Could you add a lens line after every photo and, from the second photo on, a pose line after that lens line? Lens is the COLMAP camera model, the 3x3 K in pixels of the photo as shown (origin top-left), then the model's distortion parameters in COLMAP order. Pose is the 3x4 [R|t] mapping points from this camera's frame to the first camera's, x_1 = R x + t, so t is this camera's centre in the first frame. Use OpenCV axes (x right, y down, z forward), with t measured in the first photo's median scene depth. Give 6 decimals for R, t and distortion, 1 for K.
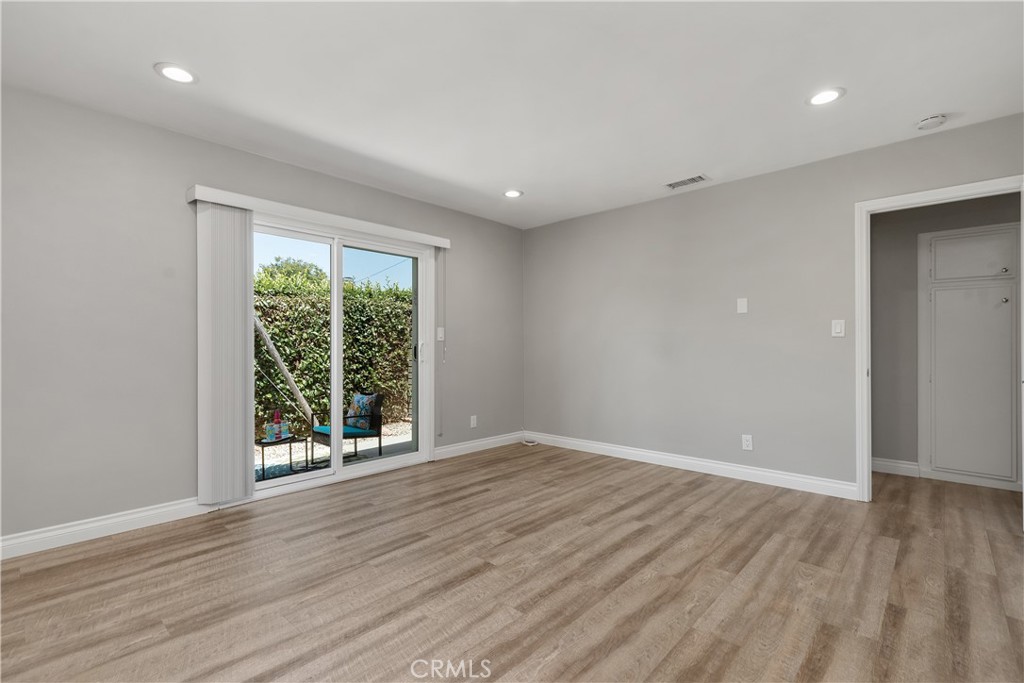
lens RADIAL K [[468.0, 0, 509.5], [0, 468.0, 340.0], [0, 0, 1]] dist [0.007732, 0.001011]
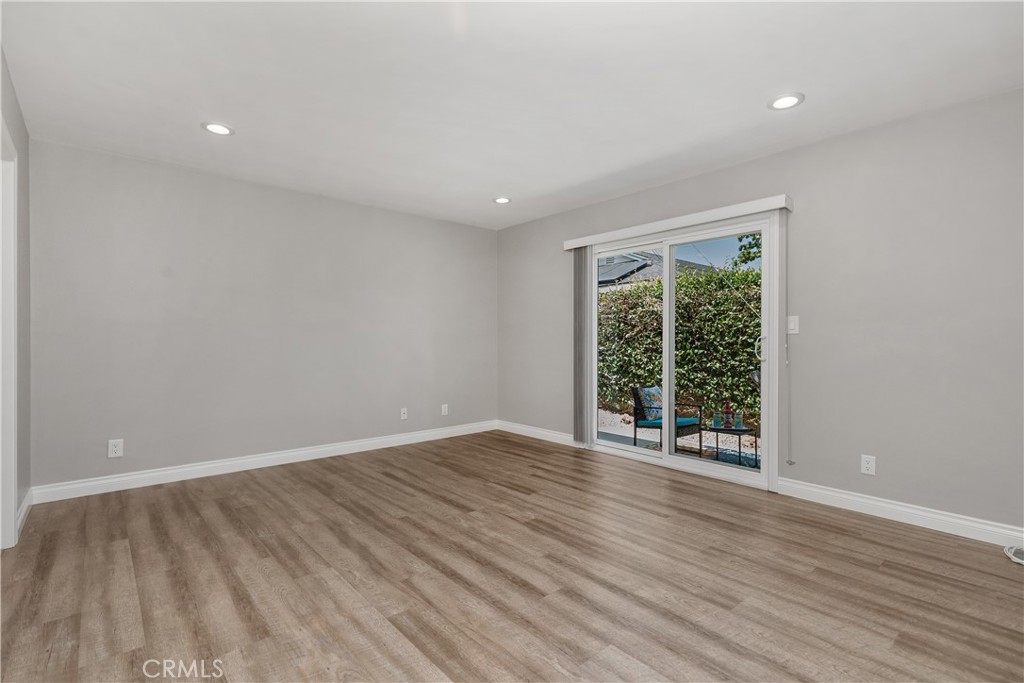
lens RADIAL K [[468.0, 0, 506.0], [0, 468.0, 341.8], [0, 0, 1]] dist [0.007732, 0.001011]
pose [[-0.107707, 0.004805, -0.994171, 1.099648], [0.010513, 0.999938, 0.003694, 0.011745], [0.994127, -0.010053, -0.107751, 1.119859]]
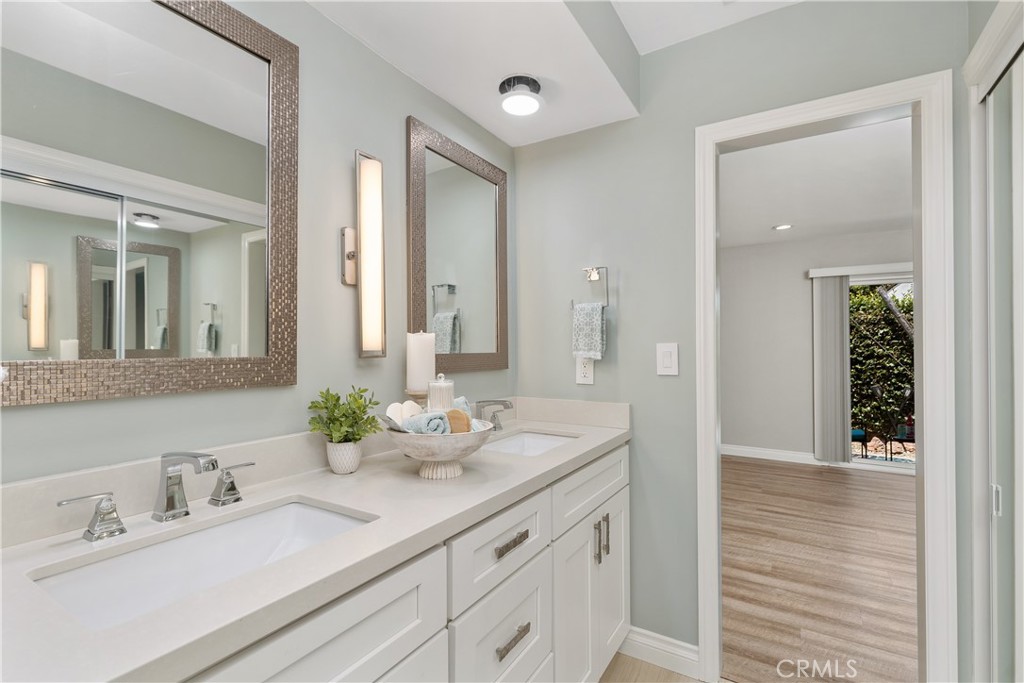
lens RADIAL K [[468.0, 0, 515.6], [0, 468.0, 338.2], [0, 0, 1]] dist [0.007732, 0.001011]
pose [[0.186868, -0.021595, -0.982148, 0.906031], [0.010496, 0.999745, -0.019985, -0.060408], [0.982329, -0.006574, 0.187047, -0.408506]]
